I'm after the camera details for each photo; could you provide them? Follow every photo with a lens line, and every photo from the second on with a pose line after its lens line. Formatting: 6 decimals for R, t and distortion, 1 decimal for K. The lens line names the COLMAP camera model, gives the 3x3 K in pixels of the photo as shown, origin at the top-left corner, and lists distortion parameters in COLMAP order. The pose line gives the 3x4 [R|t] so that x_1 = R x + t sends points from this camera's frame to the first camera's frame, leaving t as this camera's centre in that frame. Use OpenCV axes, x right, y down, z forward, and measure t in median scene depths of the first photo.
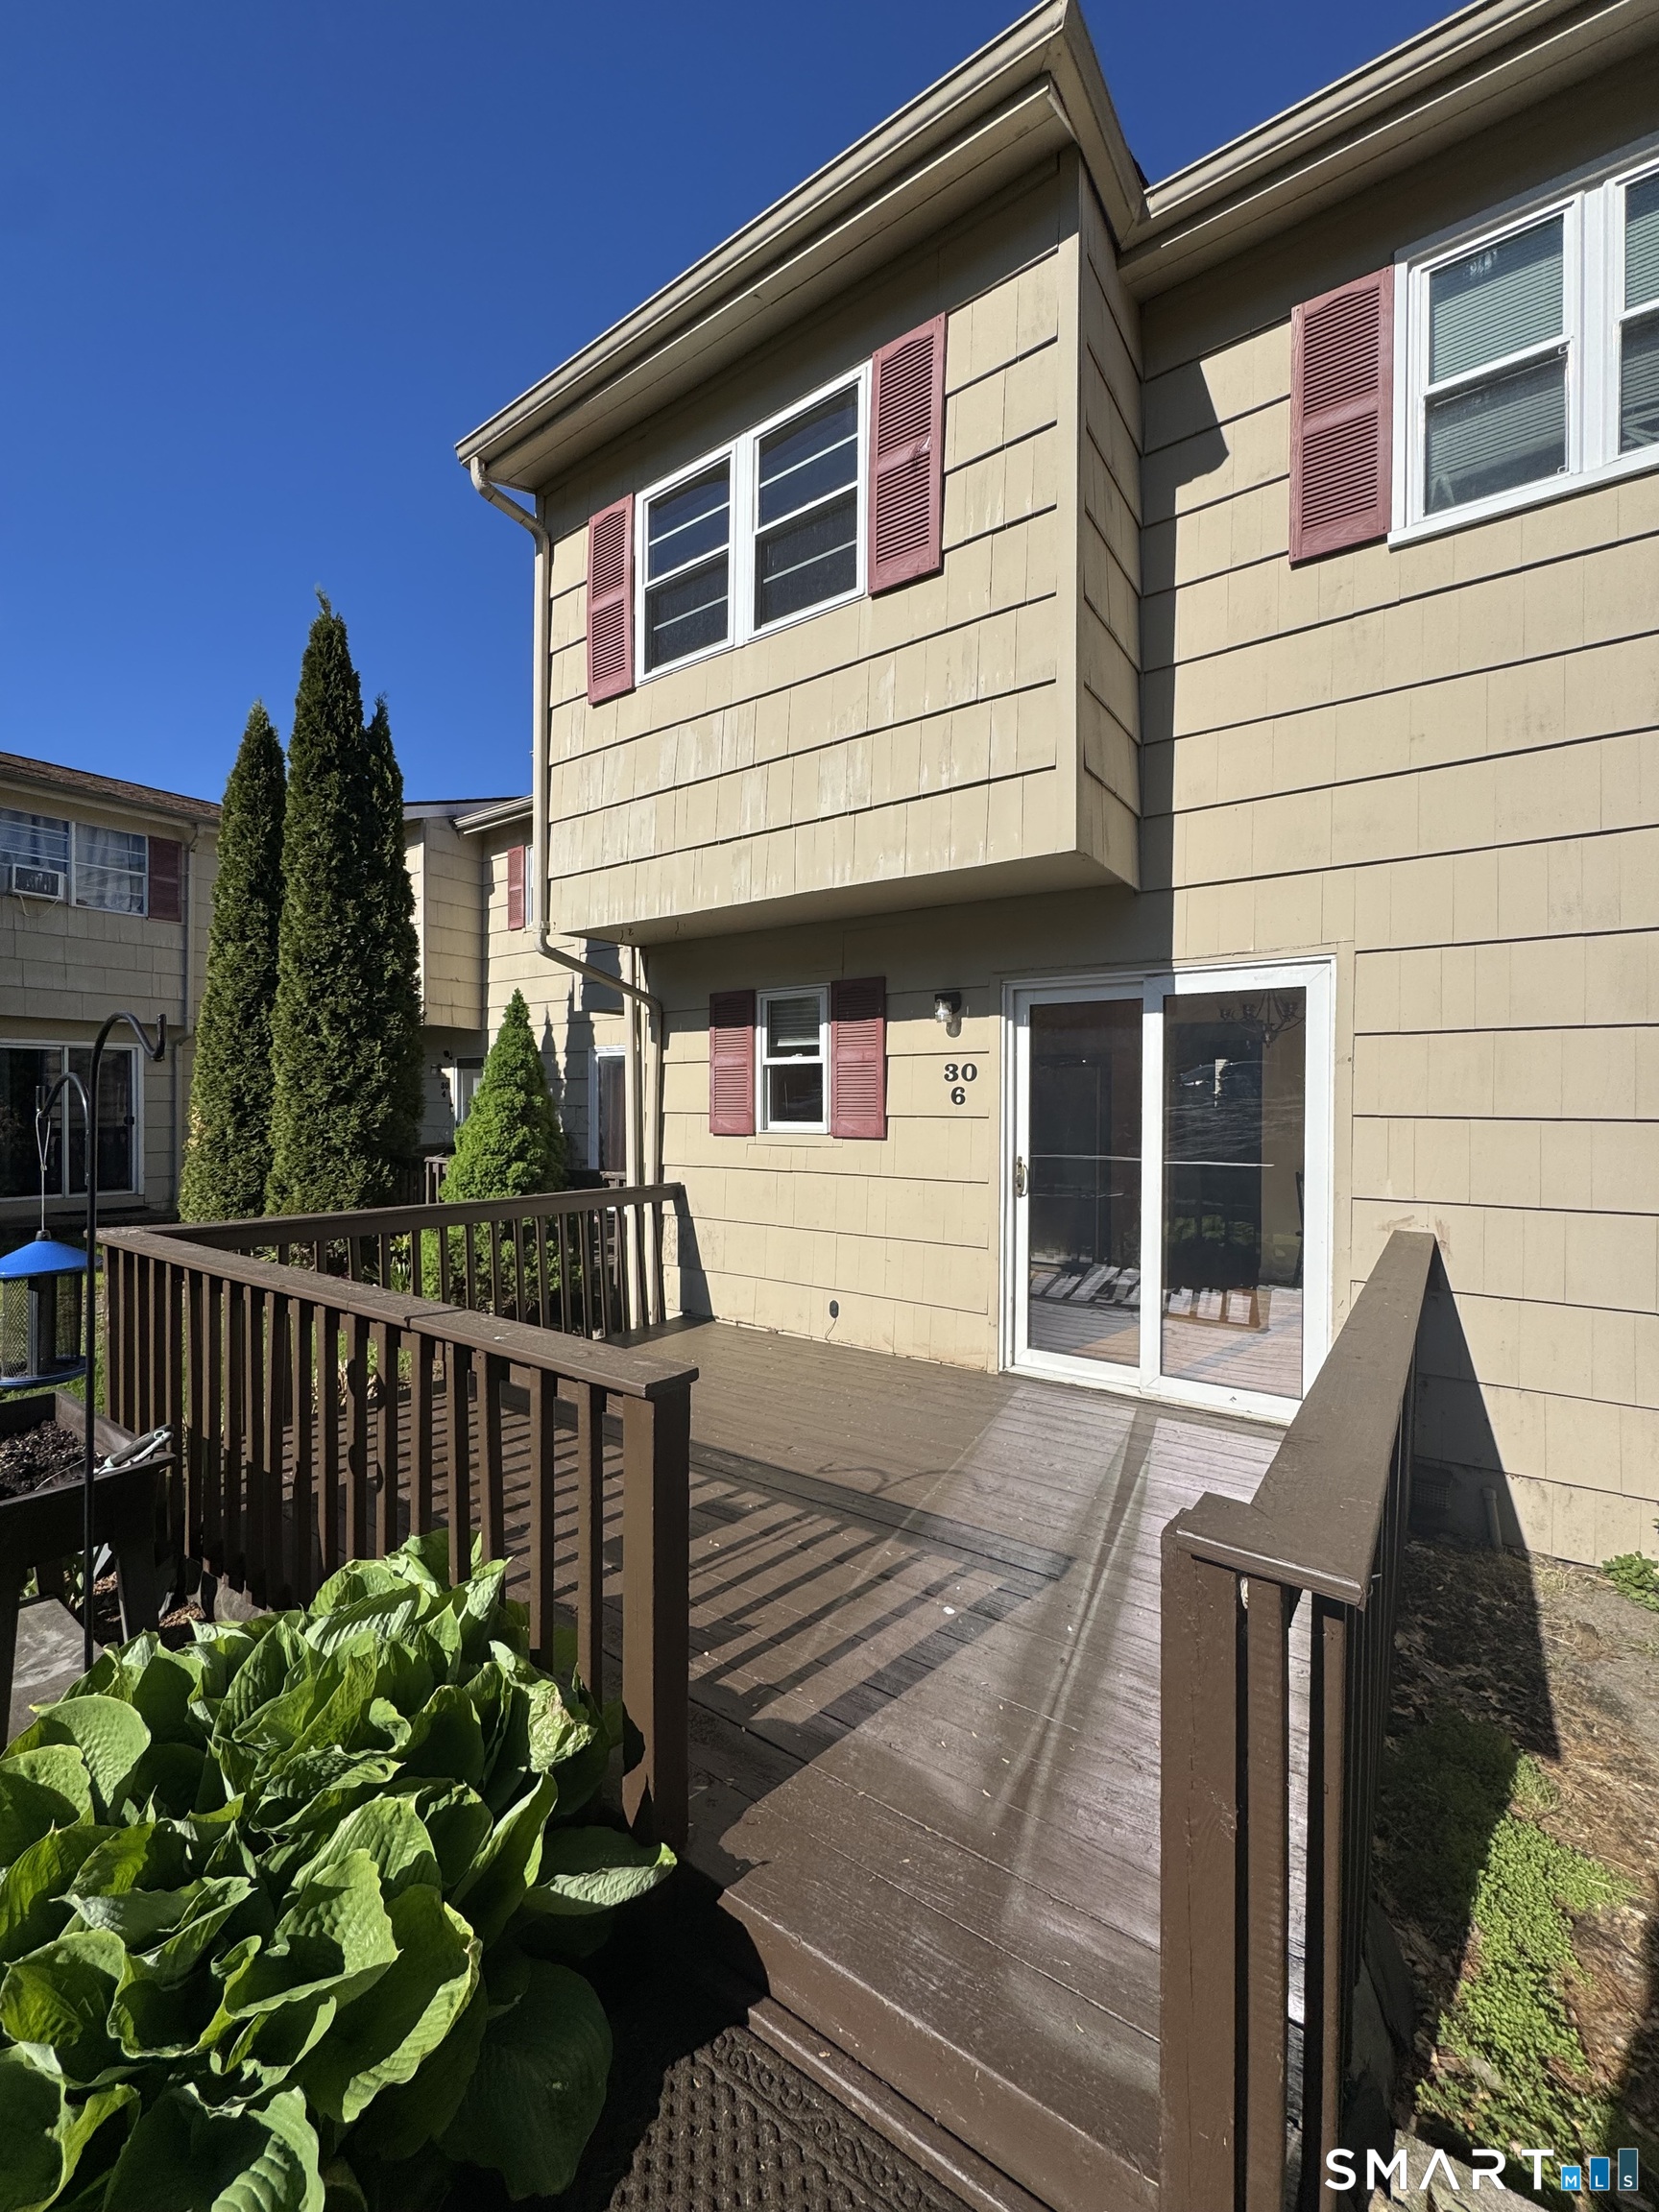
lens RADIAL K [[879.6, 0, 827.8], [0, 879.6, 1101.6], [0, 0, 1]] dist [-0.012057, 0.002185]
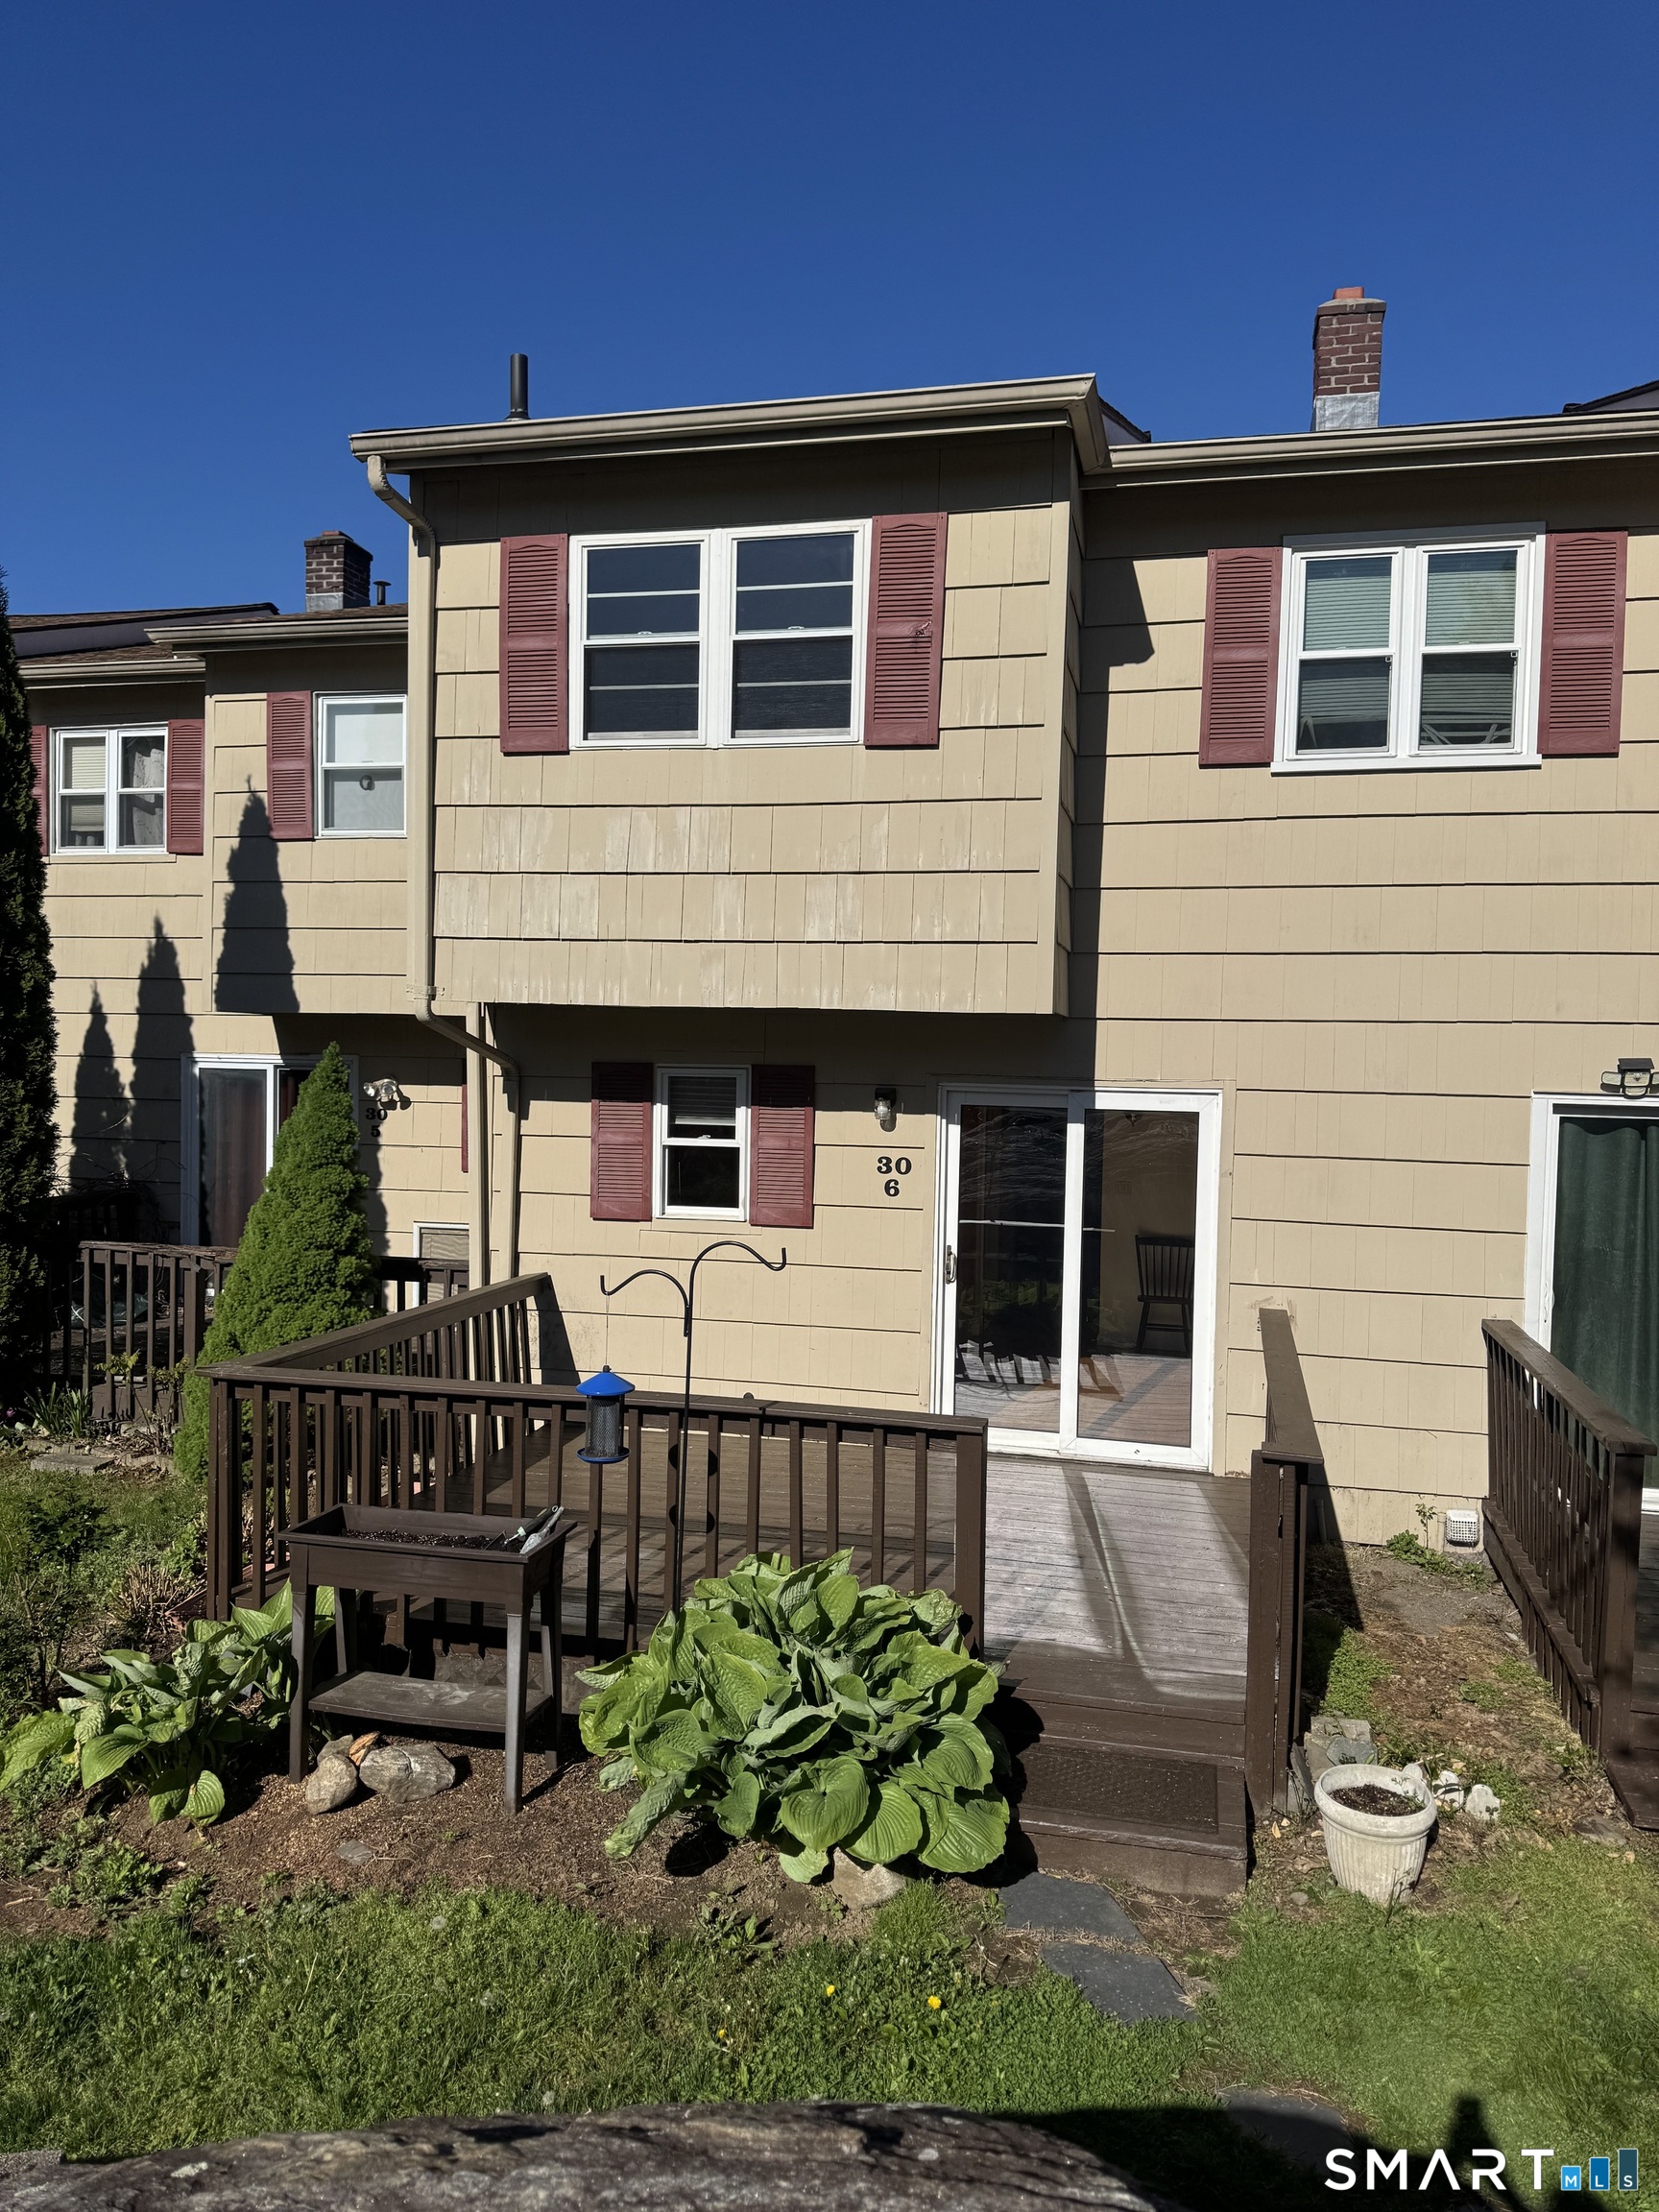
lens RADIAL K [[1562.7, 0, 835.4], [0, 1562.7, 1099.3], [0, 0, 1]] dist [0.063484, -0.010712]
pose [[0.928816, 0.004097, 0.370518, -0.641314], [-0.016570, 0.999398, 0.030488, -0.178633], [-0.370170, -0.034457, 0.928325, -0.735915]]
